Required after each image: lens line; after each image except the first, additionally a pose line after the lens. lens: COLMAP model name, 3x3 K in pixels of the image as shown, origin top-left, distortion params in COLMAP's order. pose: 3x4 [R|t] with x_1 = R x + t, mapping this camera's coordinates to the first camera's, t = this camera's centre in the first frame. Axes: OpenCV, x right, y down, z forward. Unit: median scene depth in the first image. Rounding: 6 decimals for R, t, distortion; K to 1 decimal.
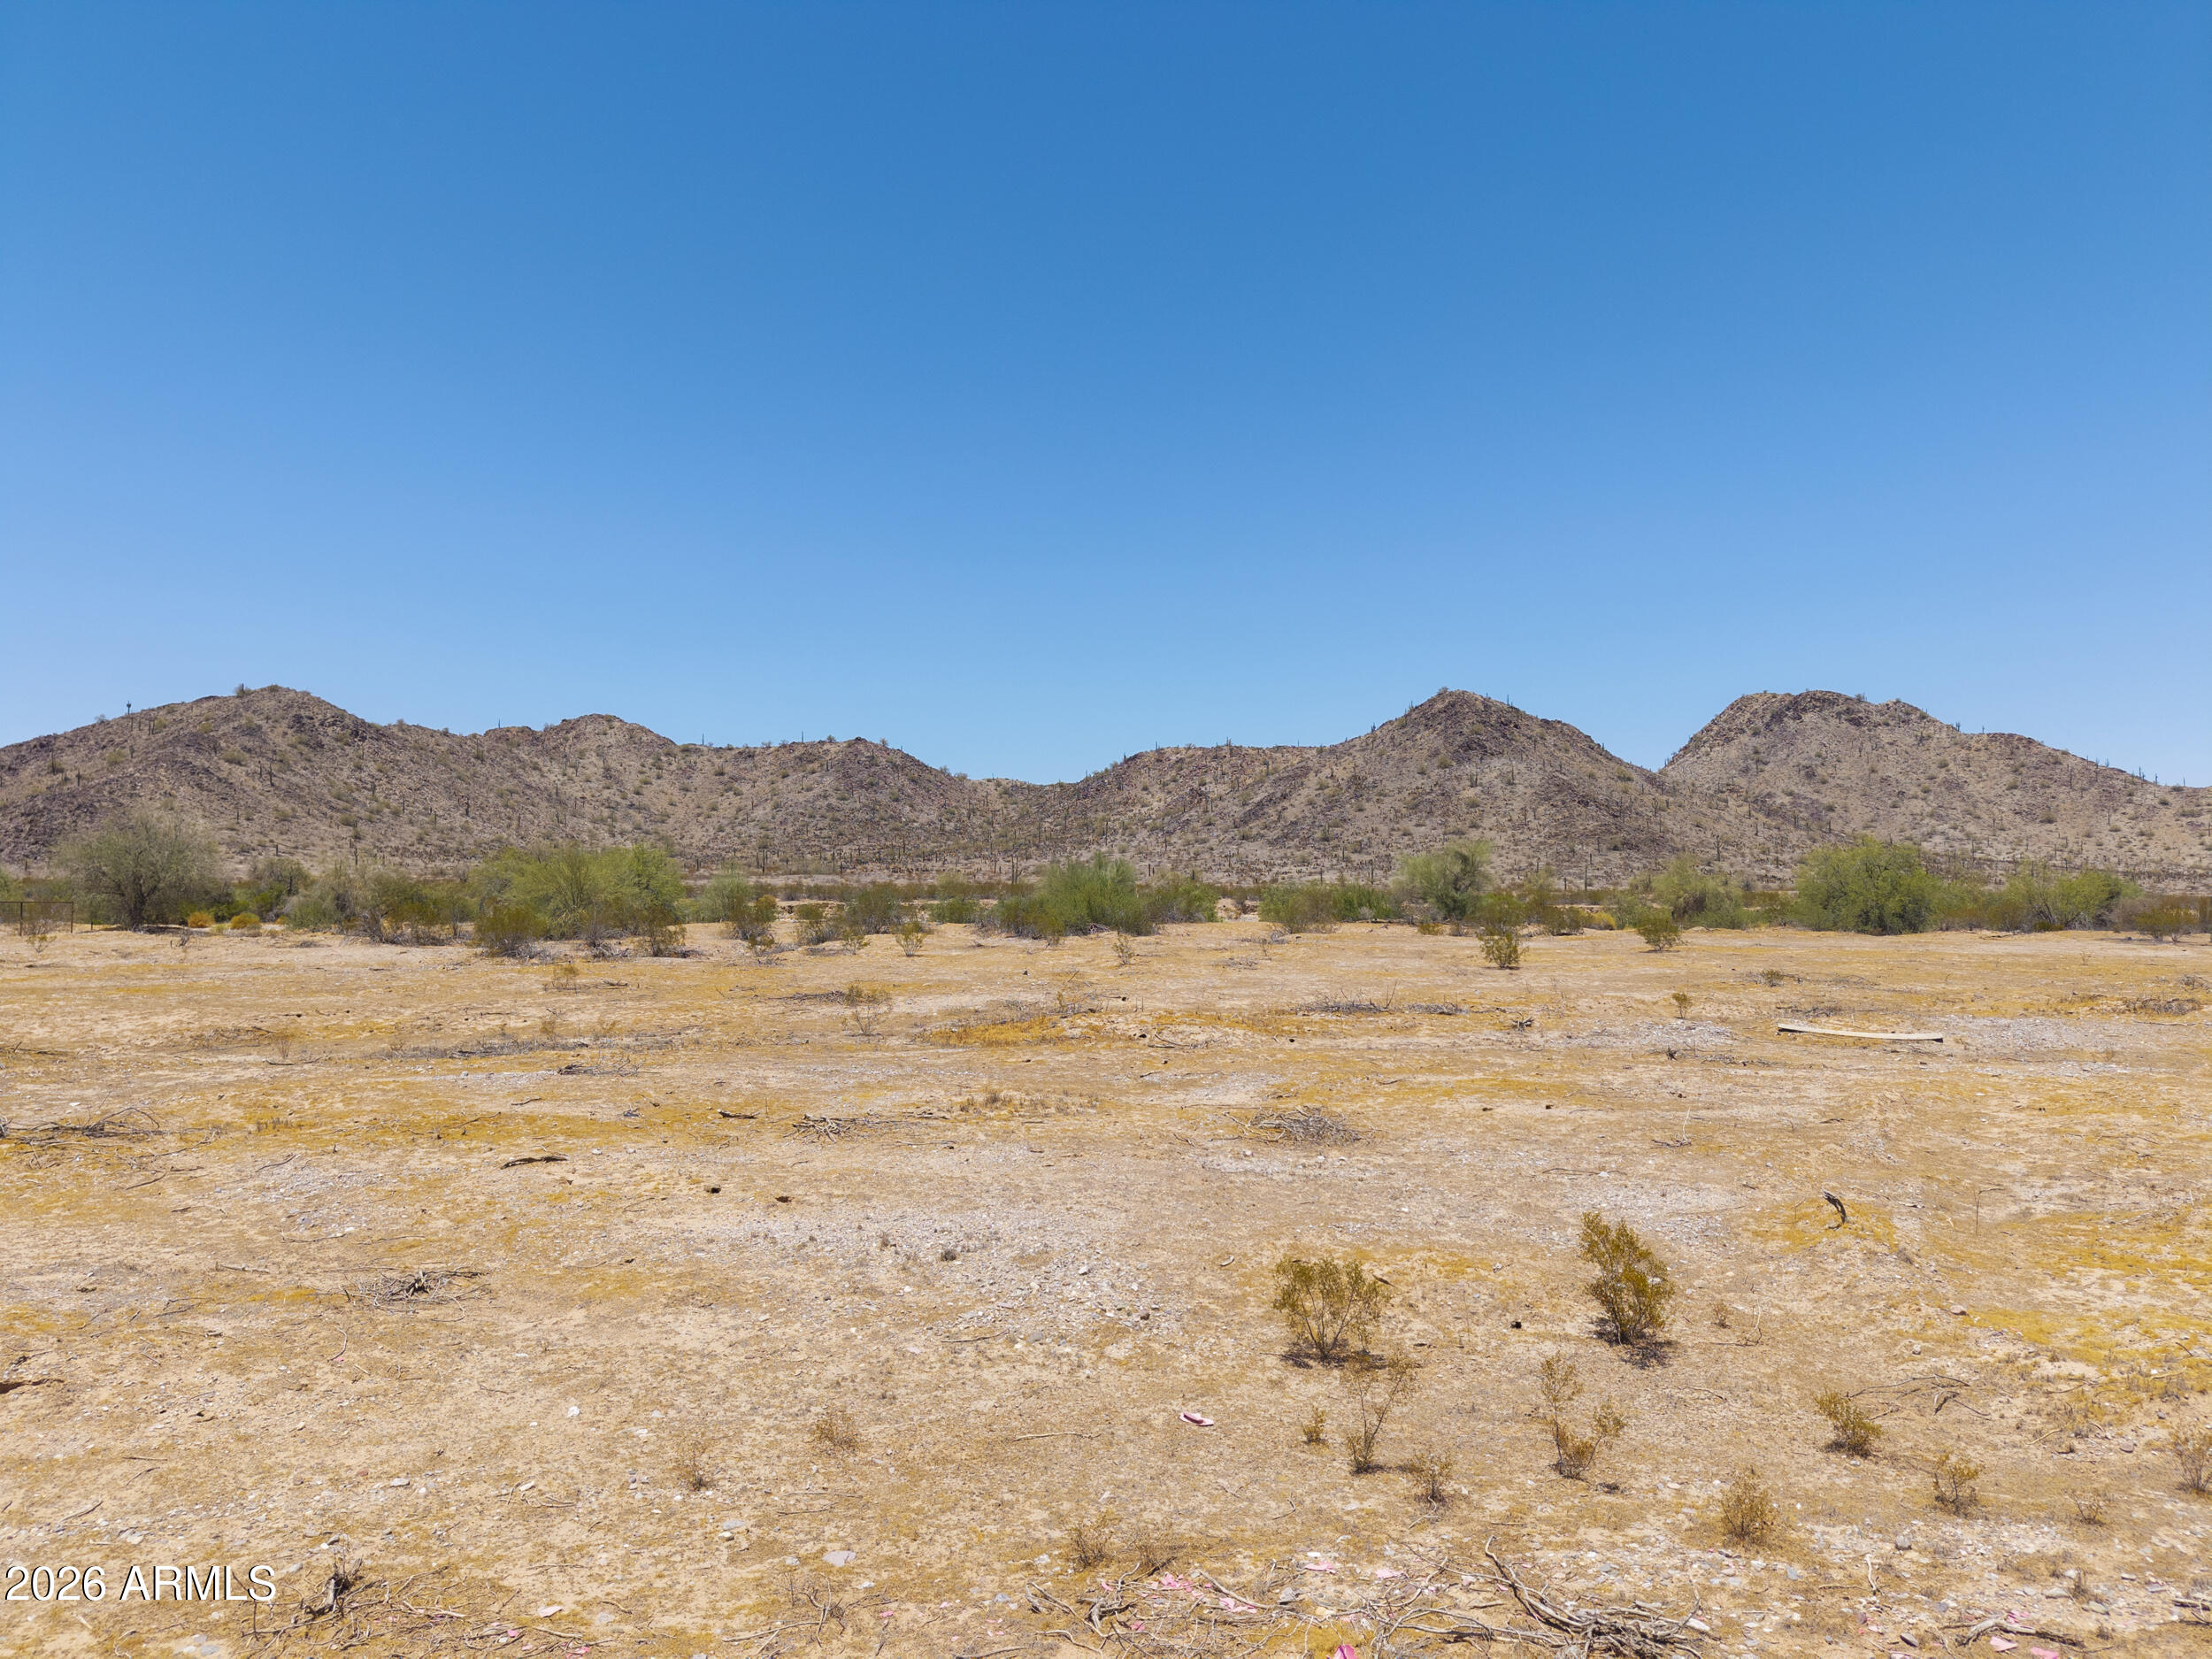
lens RADIAL K [[1452.7, 0, 1105.2], [0, 1452.7, 853.5], [0, 0, 1]] dist [0.050536, -0.062895]
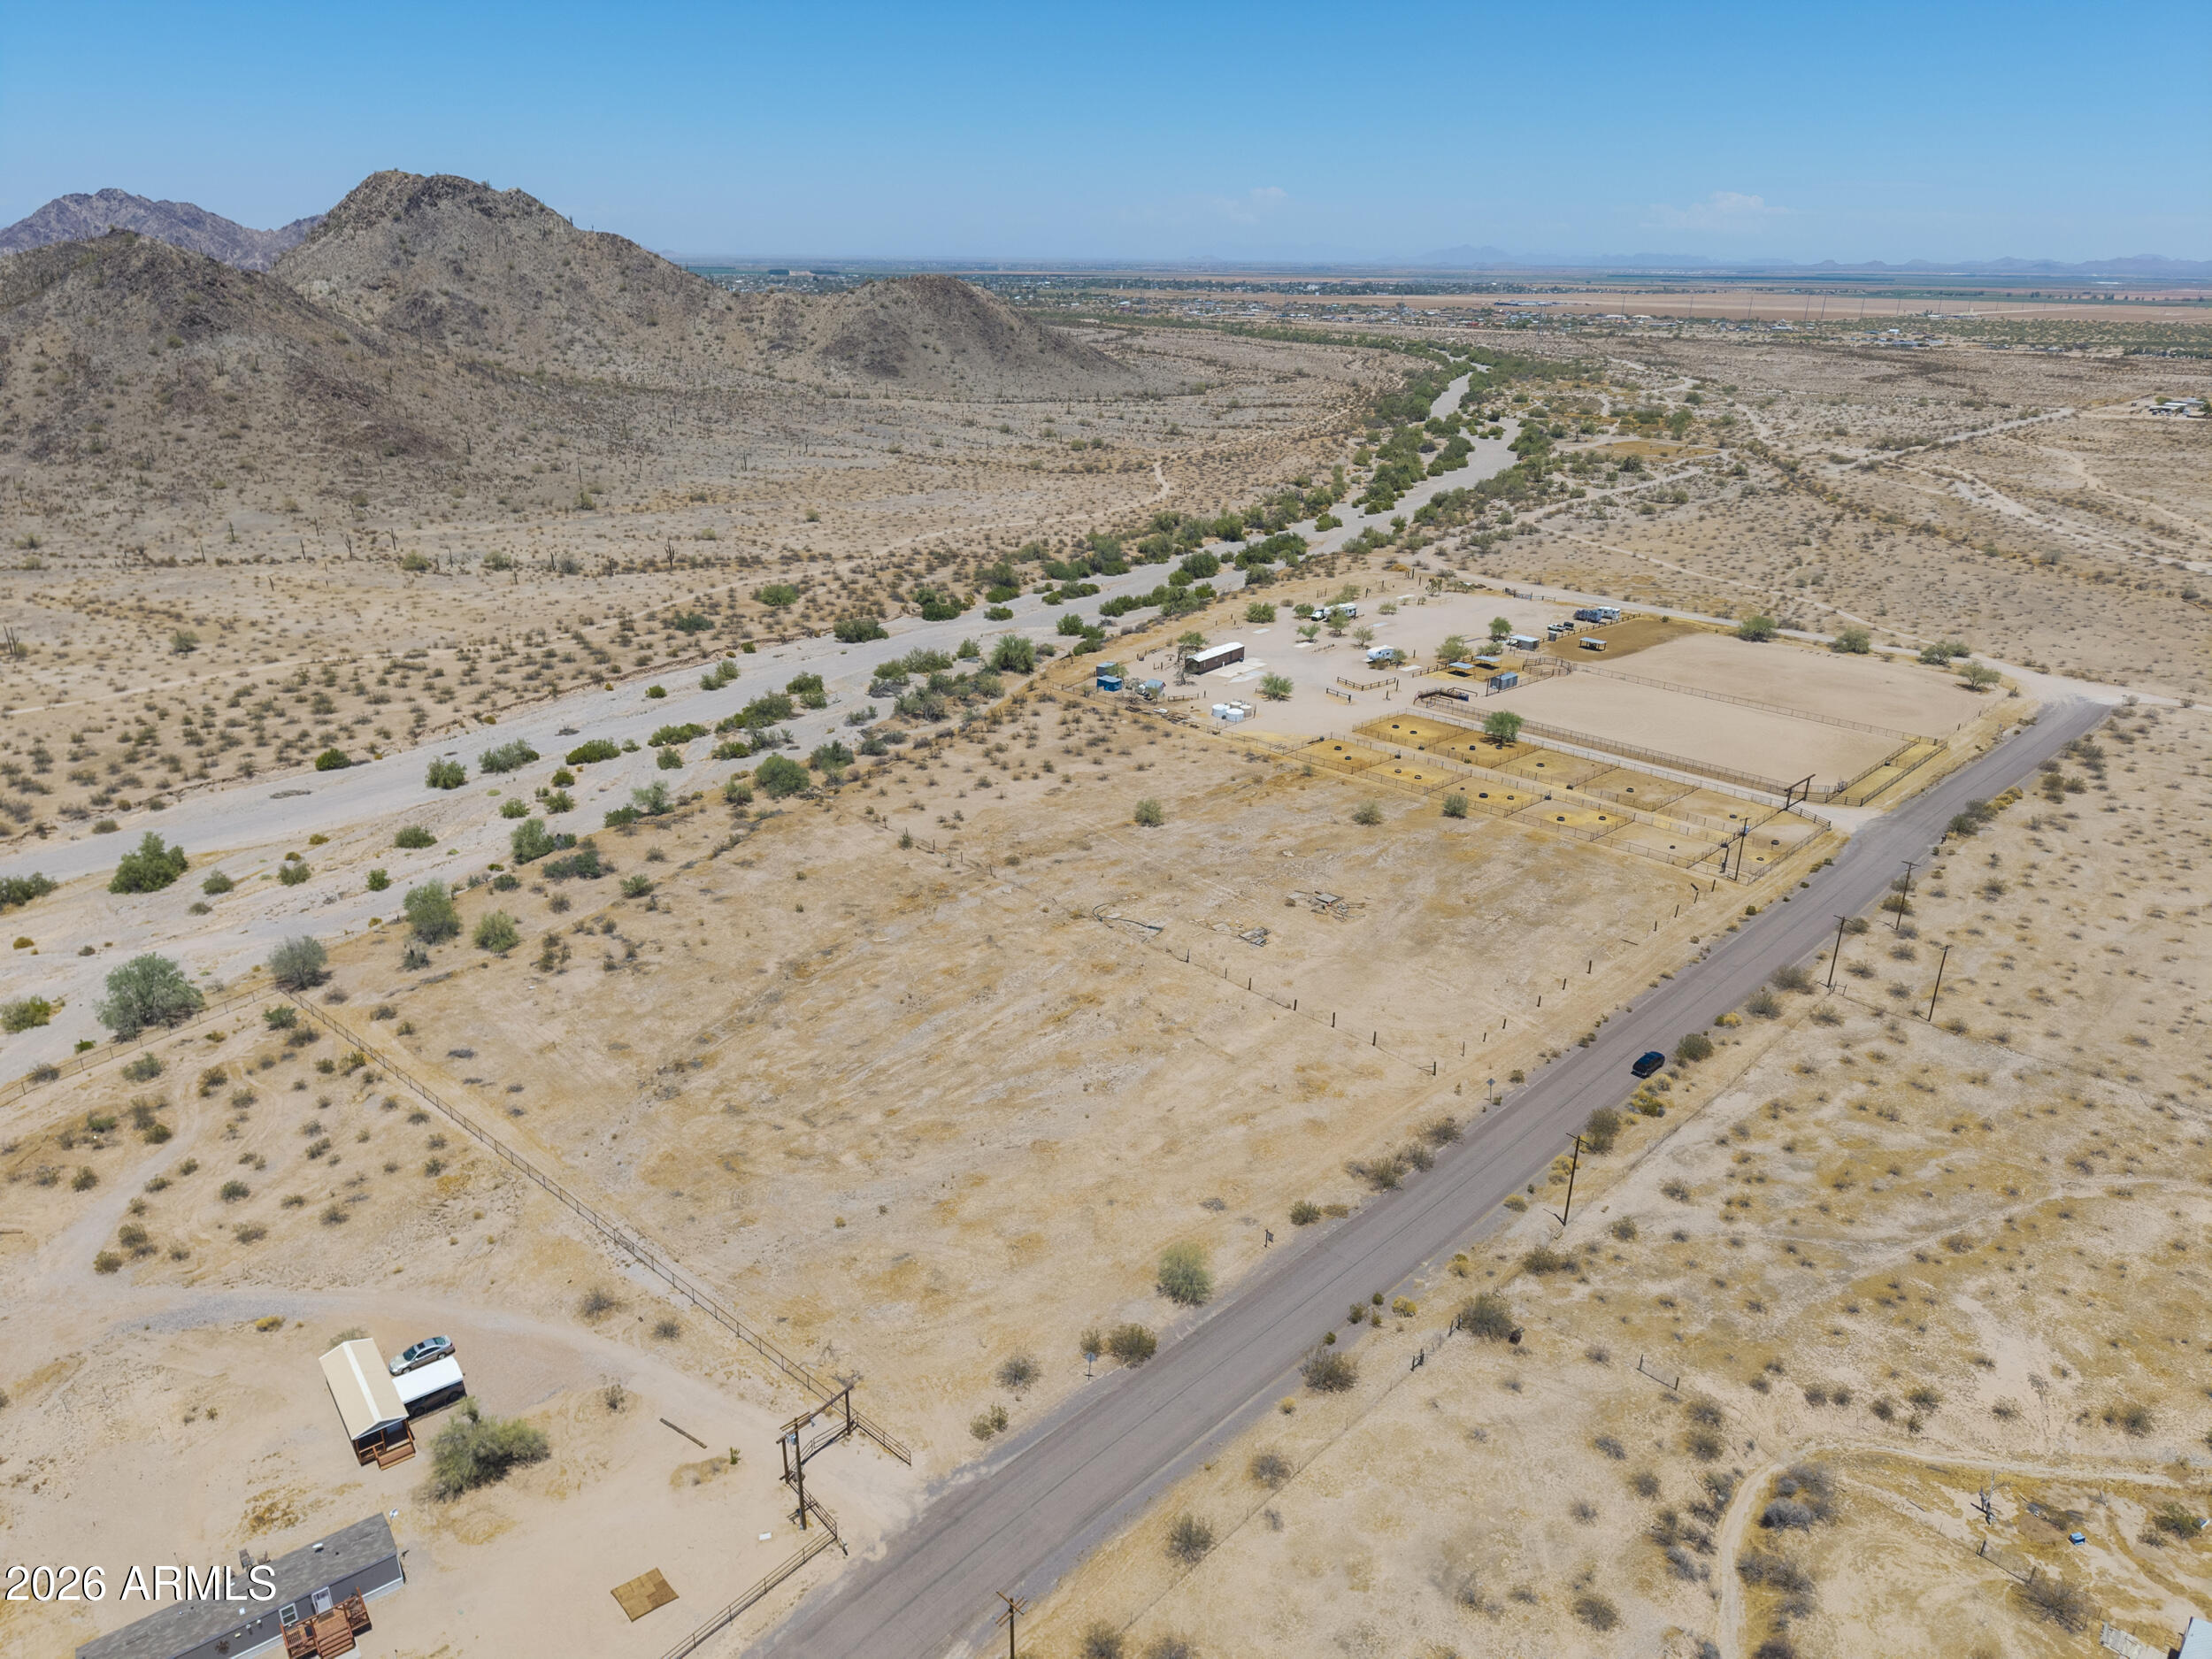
lens RADIAL K [[1472.1, 0, 1124.6], [0, 1472.1, 866.5], [0, 0, 1]] dist [0.022974, -0.024207]
pose [[0.632114, -0.287685, 0.719493, -0.180530], [-0.035126, 0.916934, 0.397491, -0.143707], [-0.774079, -0.276533, 0.569501, -0.196750]]
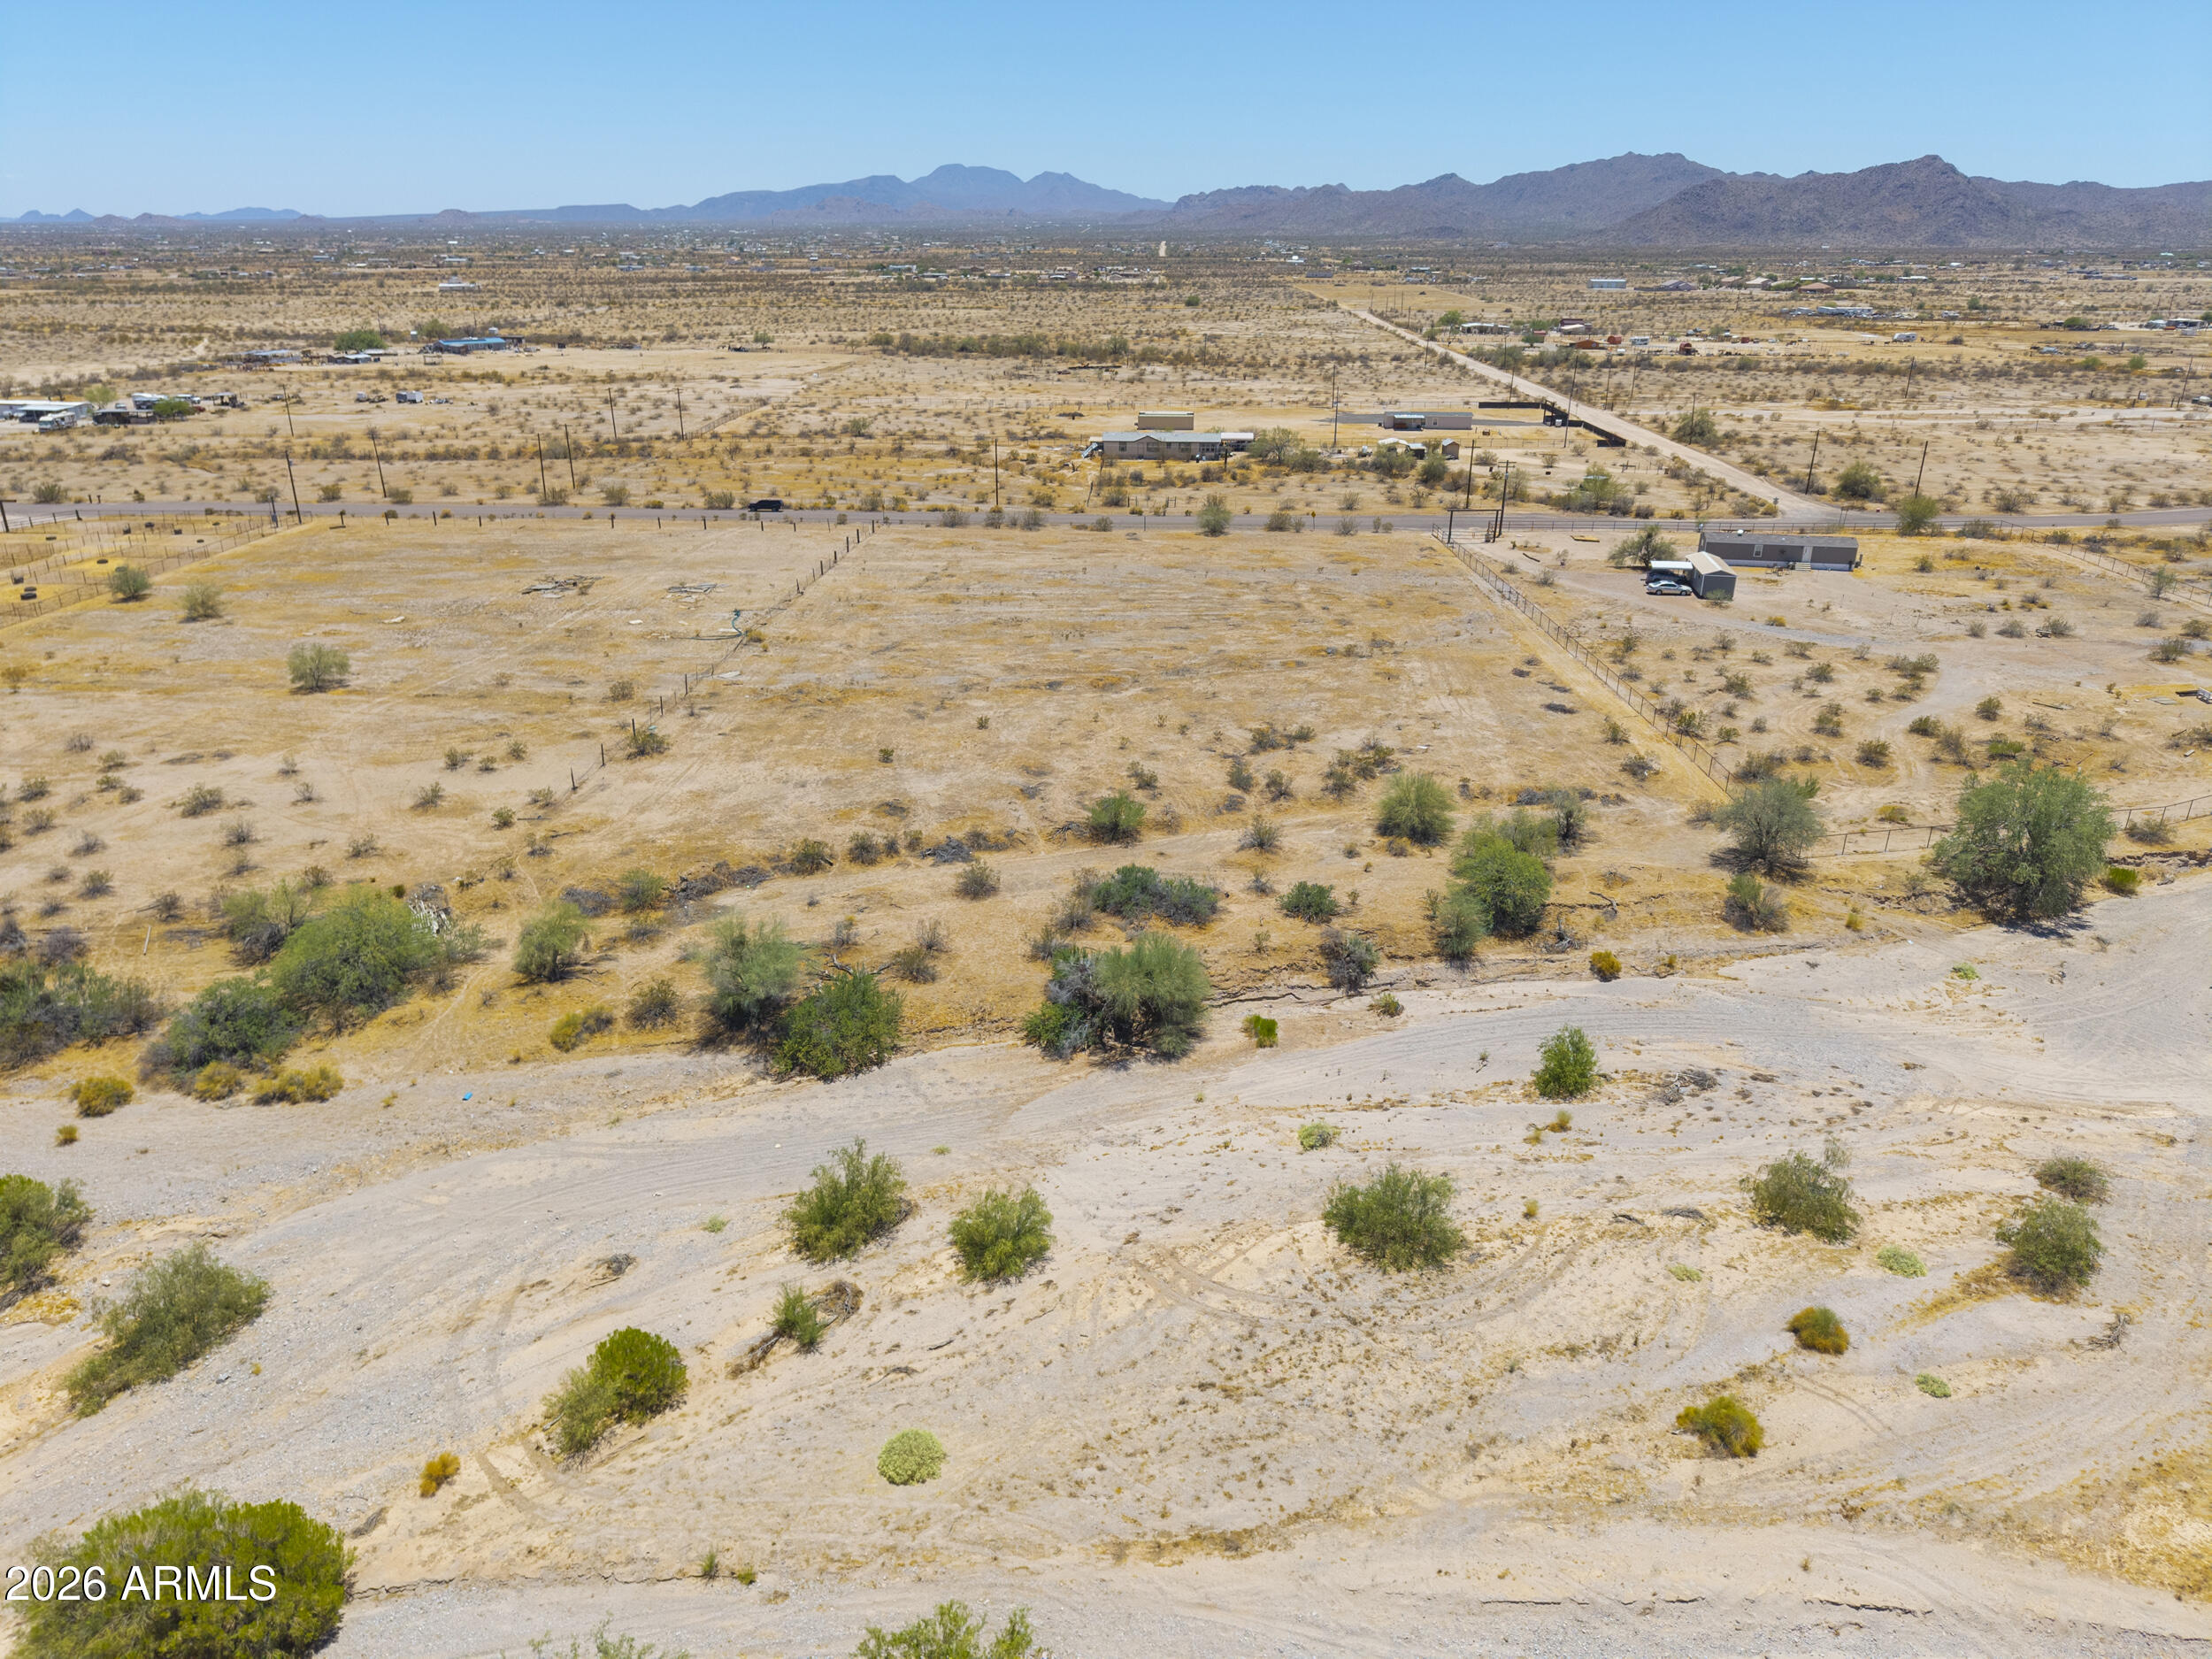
lens RADIAL K [[1486.8, 0, 1111.7], [0, 1486.8, 834.5], [0, 0, 1]] dist [0.026554, -0.028540]
pose [[-0.999293, 0.008864, -0.036526, 0.005080], [-0.004822, 0.933530, 0.358467, -0.056426], [0.037276, 0.358390, -0.932828, 0.257890]]
